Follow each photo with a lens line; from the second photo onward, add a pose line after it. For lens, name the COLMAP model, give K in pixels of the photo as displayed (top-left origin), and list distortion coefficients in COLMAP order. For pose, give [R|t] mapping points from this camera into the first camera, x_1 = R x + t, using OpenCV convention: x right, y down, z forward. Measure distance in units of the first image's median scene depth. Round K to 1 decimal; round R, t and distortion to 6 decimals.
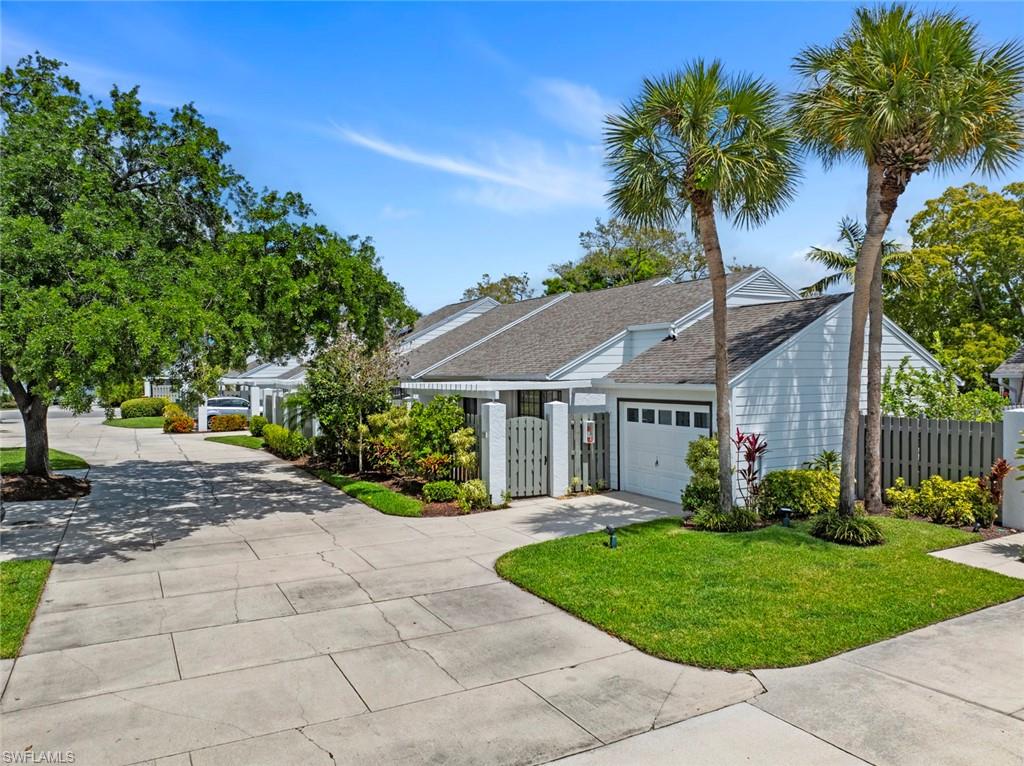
lens RADIAL K [[704.3, 0, 510.0], [0, 704.3, 384.5], [0, 0, 1]] dist [-0.050819, -0.005598]
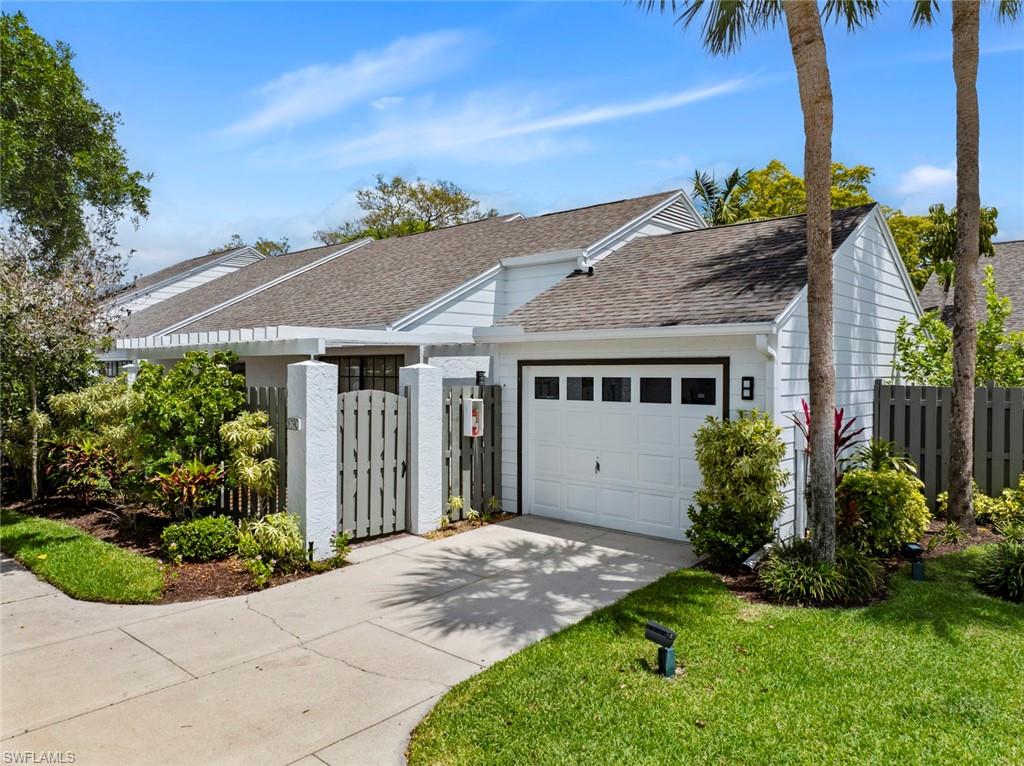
lens RADIAL K [[704.3, 0, 512.7], [0, 704.3, 372.1], [0, 0, 1]] dist [-0.050819, -0.005598]
pose [[0.934506, 0.010228, 0.355801, -0.066927], [-0.004819, 0.999859, -0.016084, 0.039467], [-0.355915, 0.013316, 0.934423, 0.447168]]
